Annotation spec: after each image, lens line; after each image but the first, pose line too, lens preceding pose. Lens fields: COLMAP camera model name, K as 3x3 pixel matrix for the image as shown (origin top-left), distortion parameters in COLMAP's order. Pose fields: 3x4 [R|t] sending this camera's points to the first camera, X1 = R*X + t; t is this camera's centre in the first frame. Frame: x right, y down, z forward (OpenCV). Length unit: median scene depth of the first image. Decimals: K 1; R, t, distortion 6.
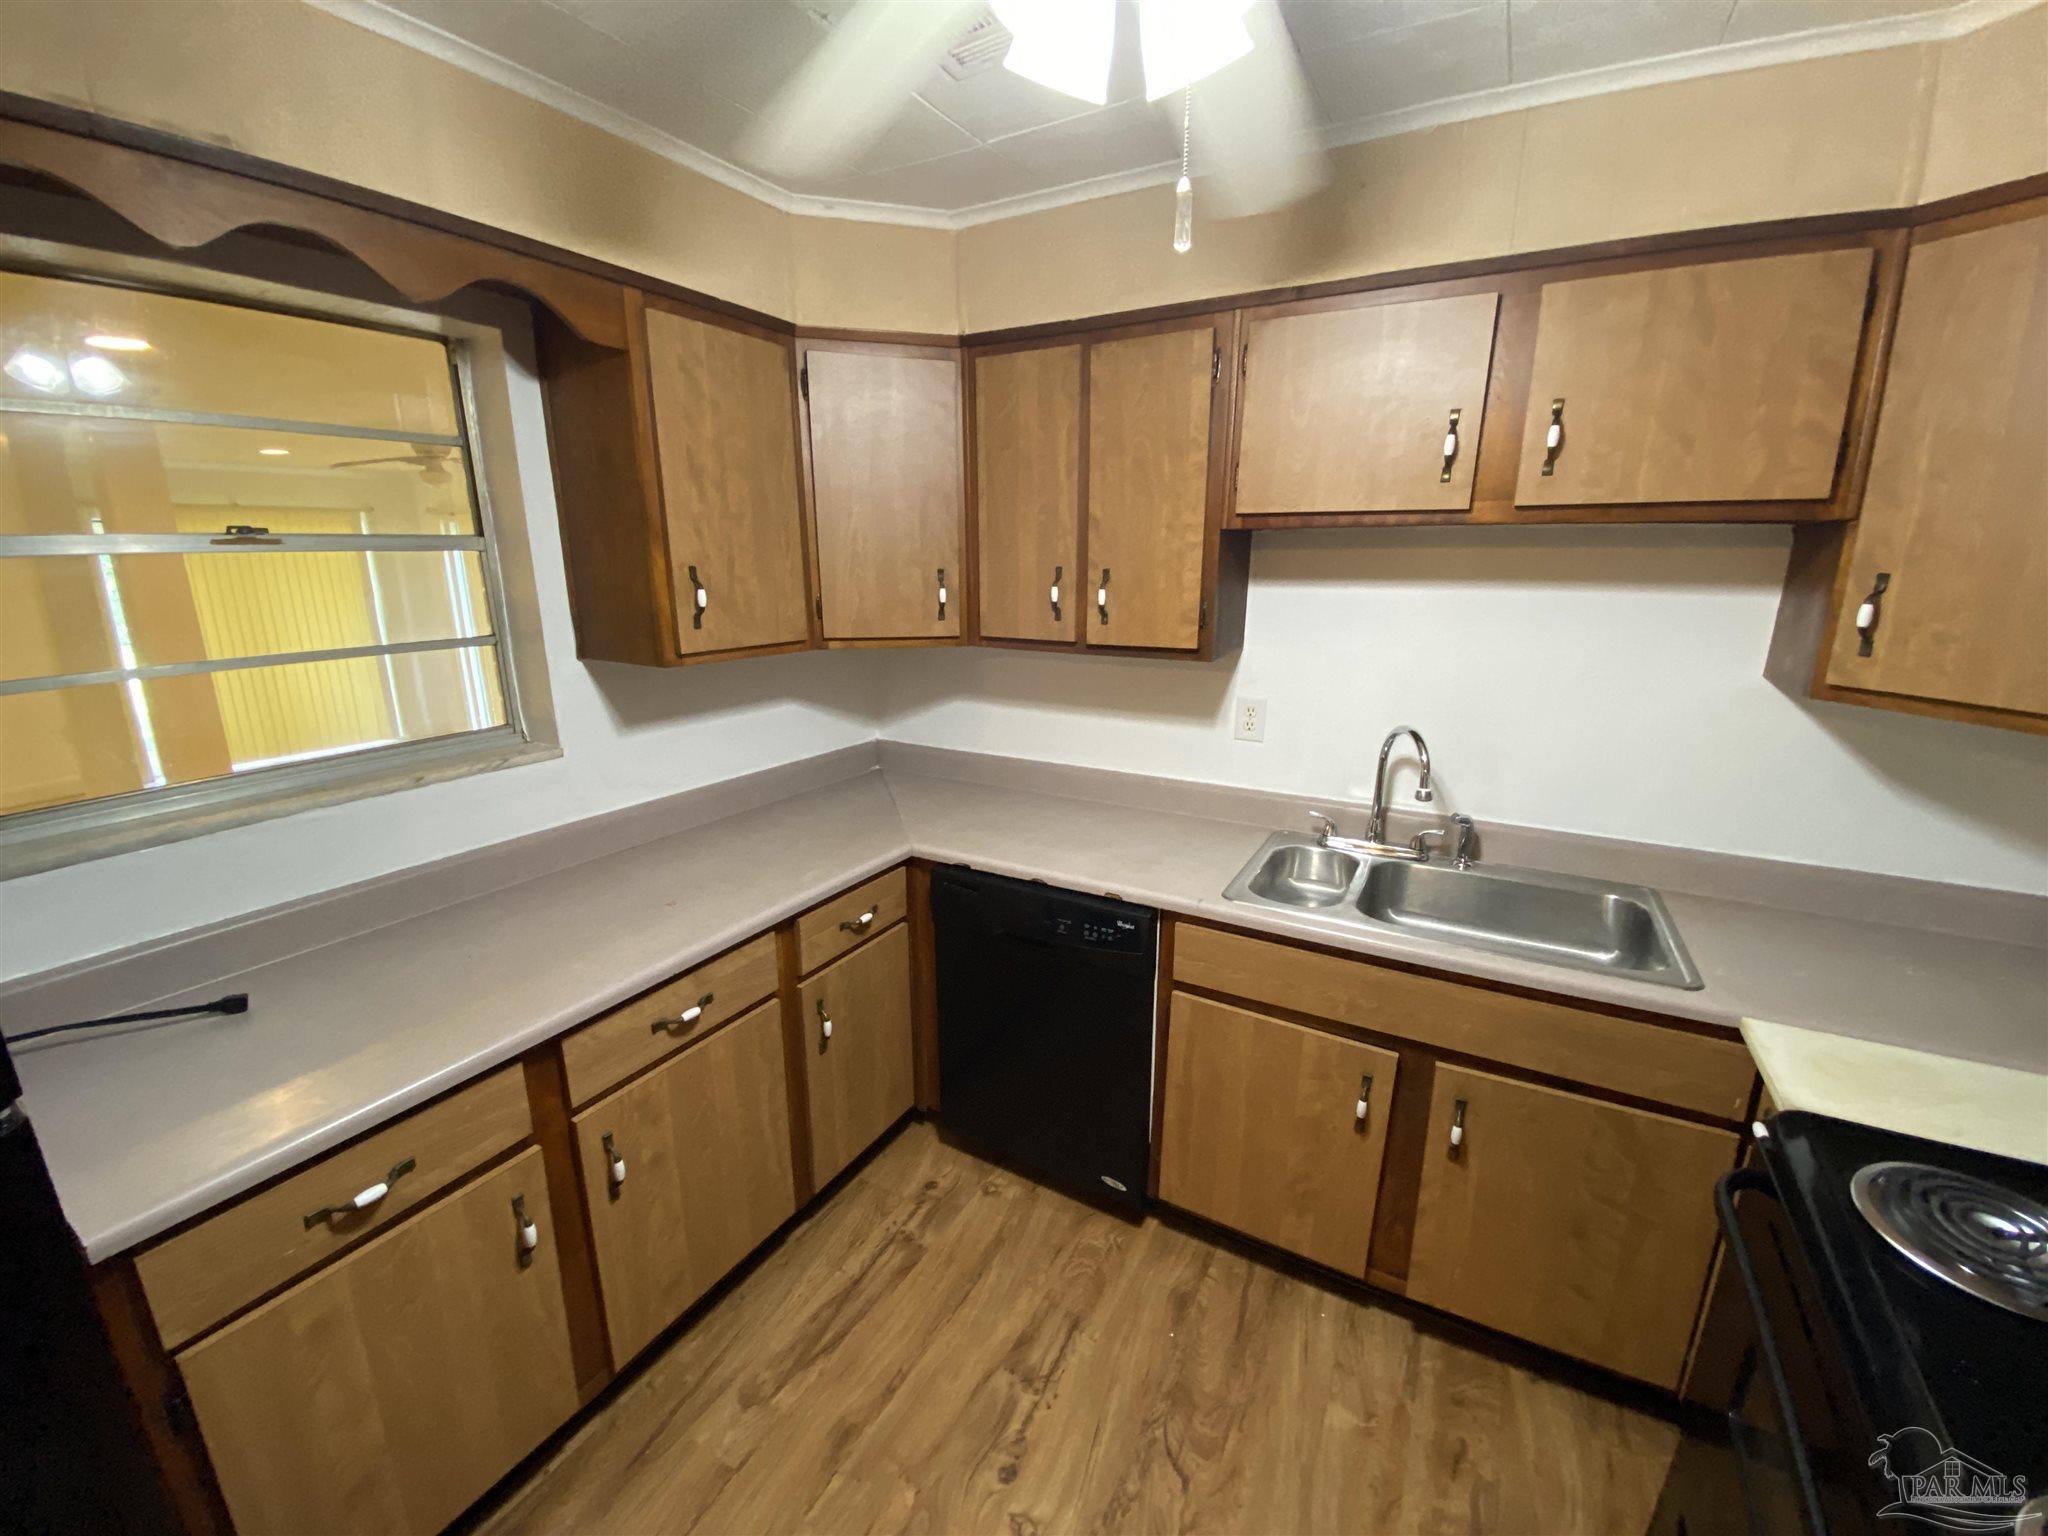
lens RADIAL K [[833.6, 0, 1012.8], [0, 833.6, 771.3], [0, 0, 1]] dist [0.023121, -0.021089]
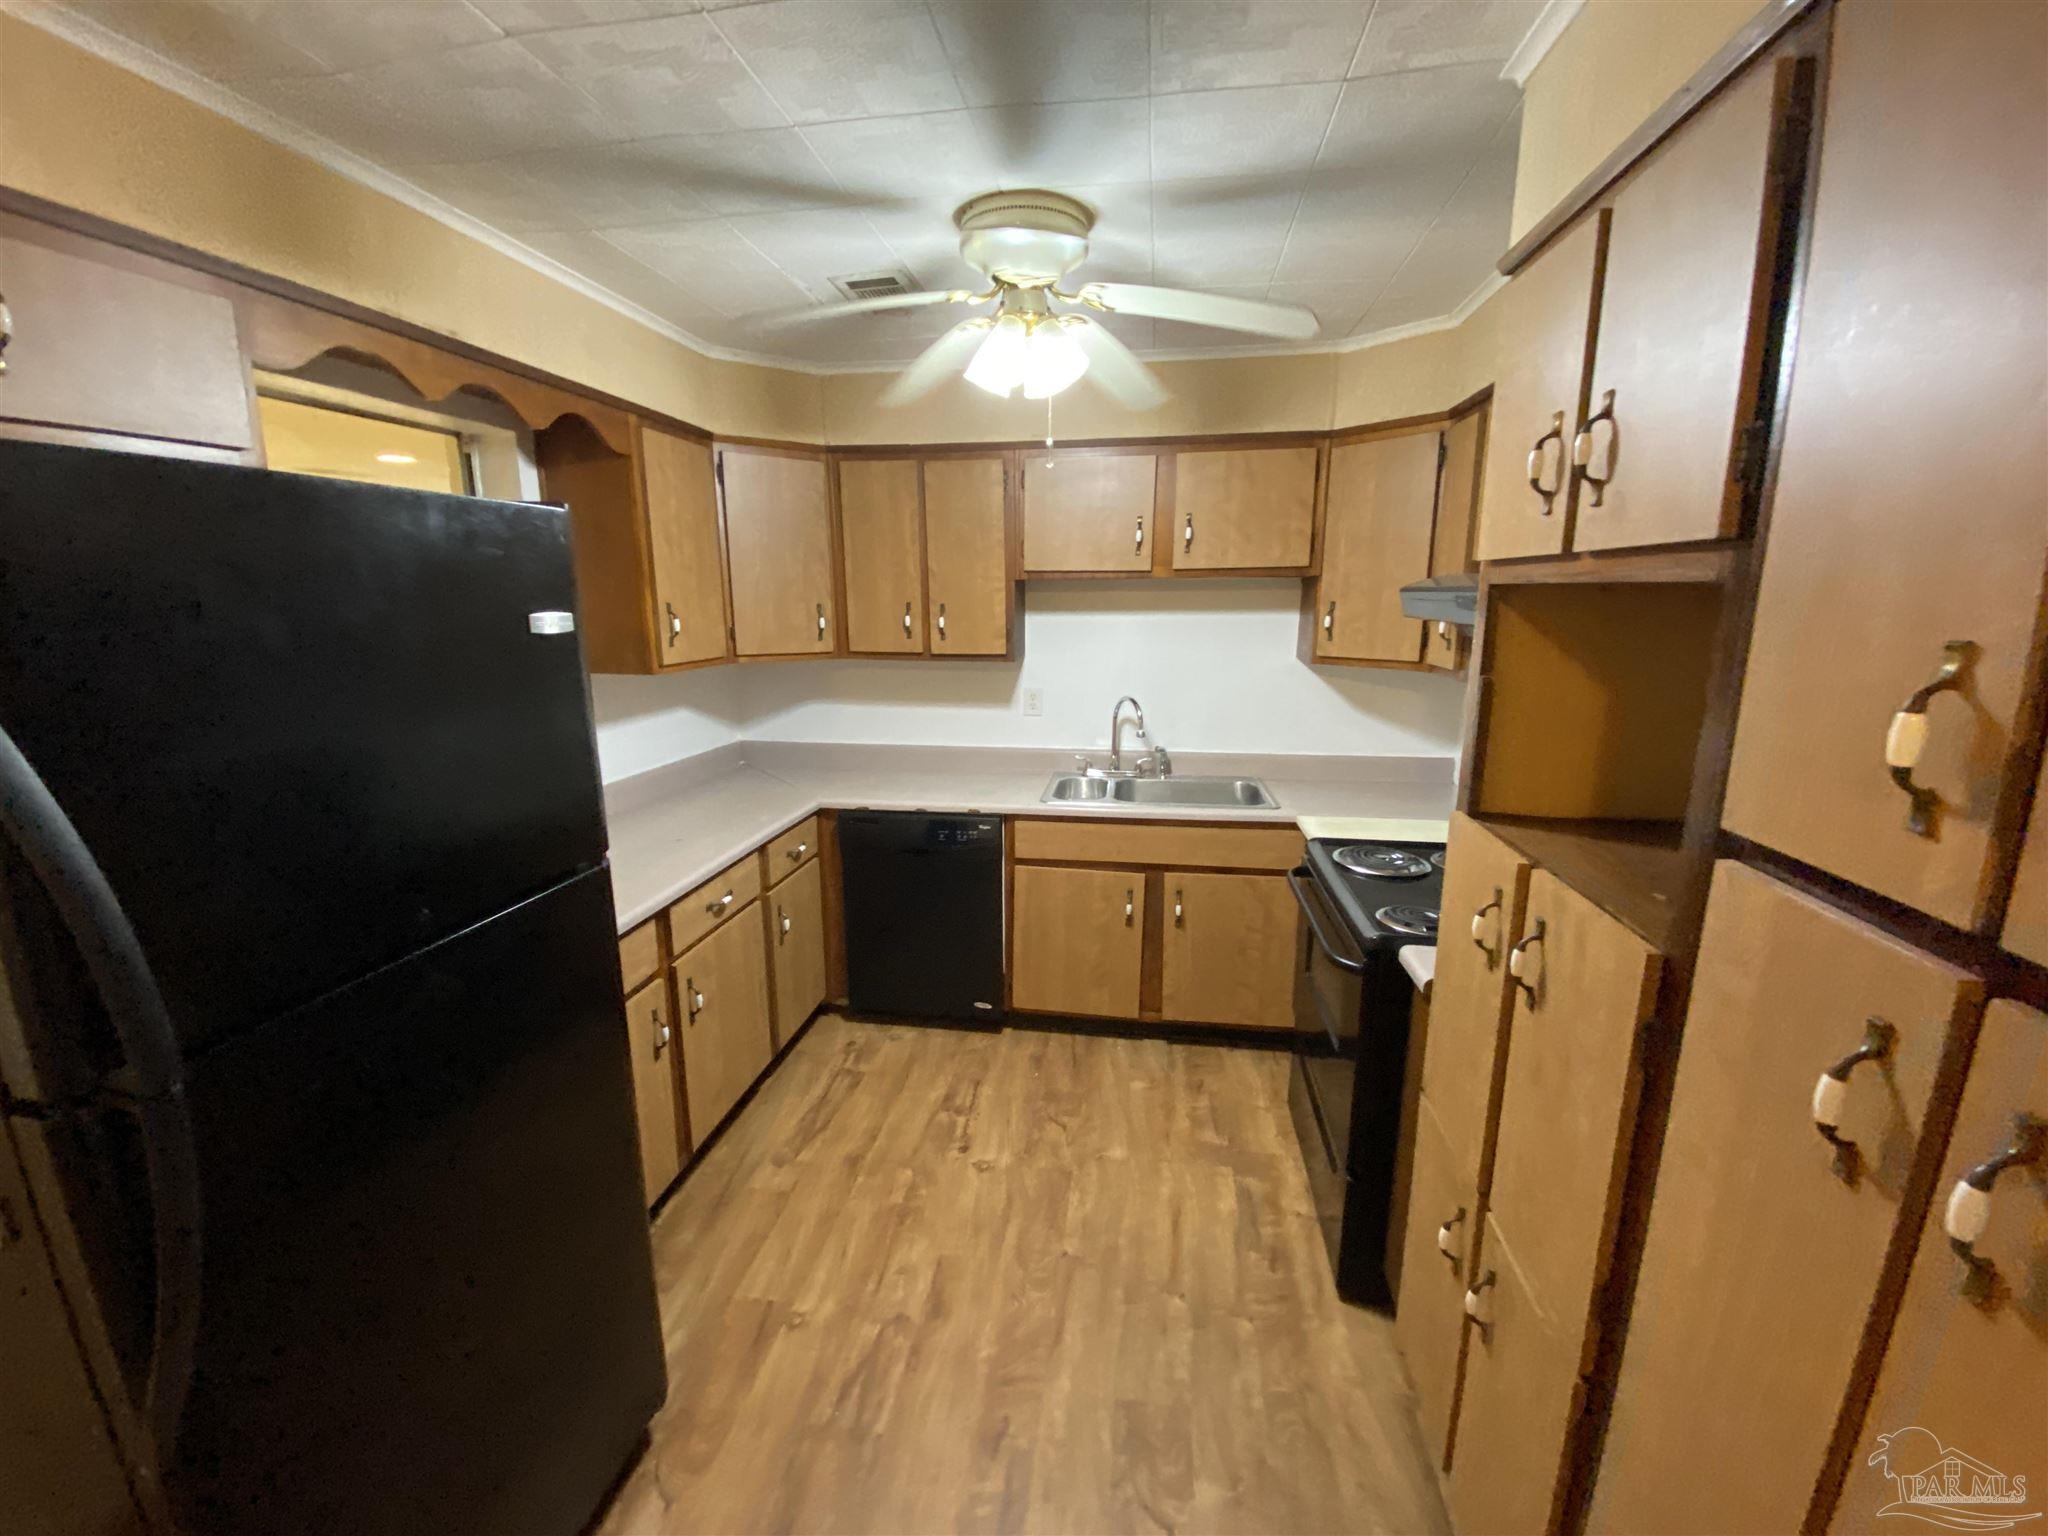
lens RADIAL K [[833.6, 0, 1010.6], [0, 833.6, 767.9], [0, 0, 1]] dist [0.023121, -0.021089]
pose [[0.936395, -0.072788, 0.343318, -0.364433], [0.089878, 0.995369, -0.034110, 0.137137], [-0.339245, 0.062797, 0.938600, -0.523377]]
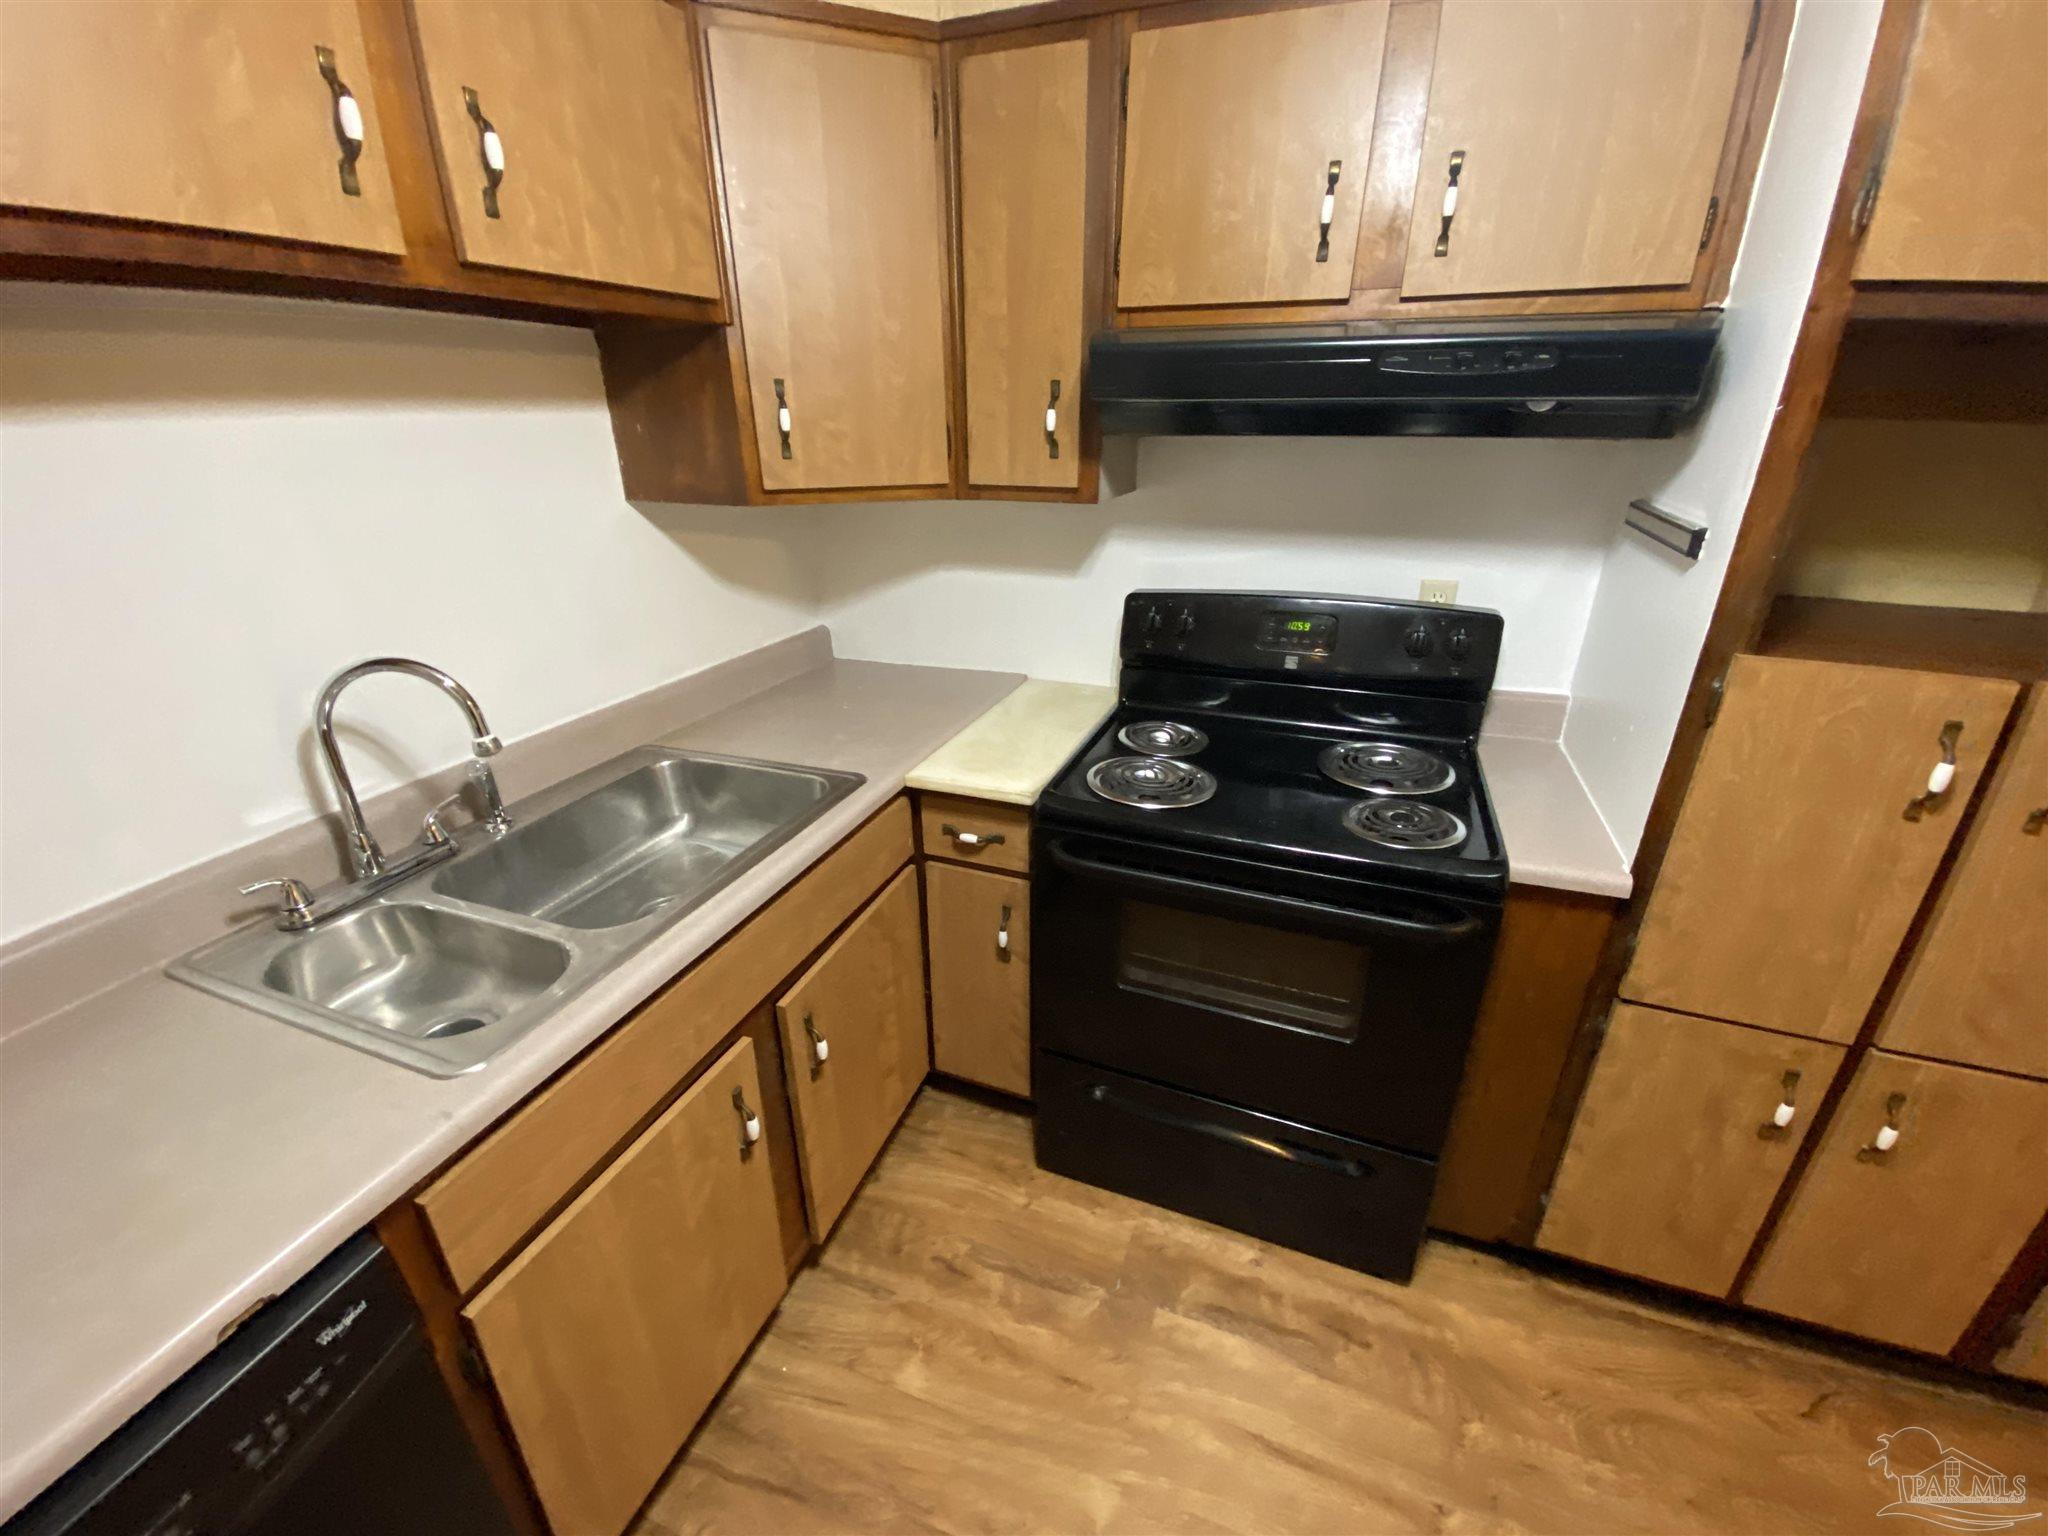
lens RADIAL K [[856.6, 0, 1023.2], [0, 856.6, 768.8], [0, 0, 1]] dist [0.013202, -0.001226]
pose [[-0.157465, -0.388197, 0.908024, -0.190554], [0.249083, 0.874153, 0.416911, -0.135472], [-0.955595, 0.291823, -0.040956, 0.666634]]
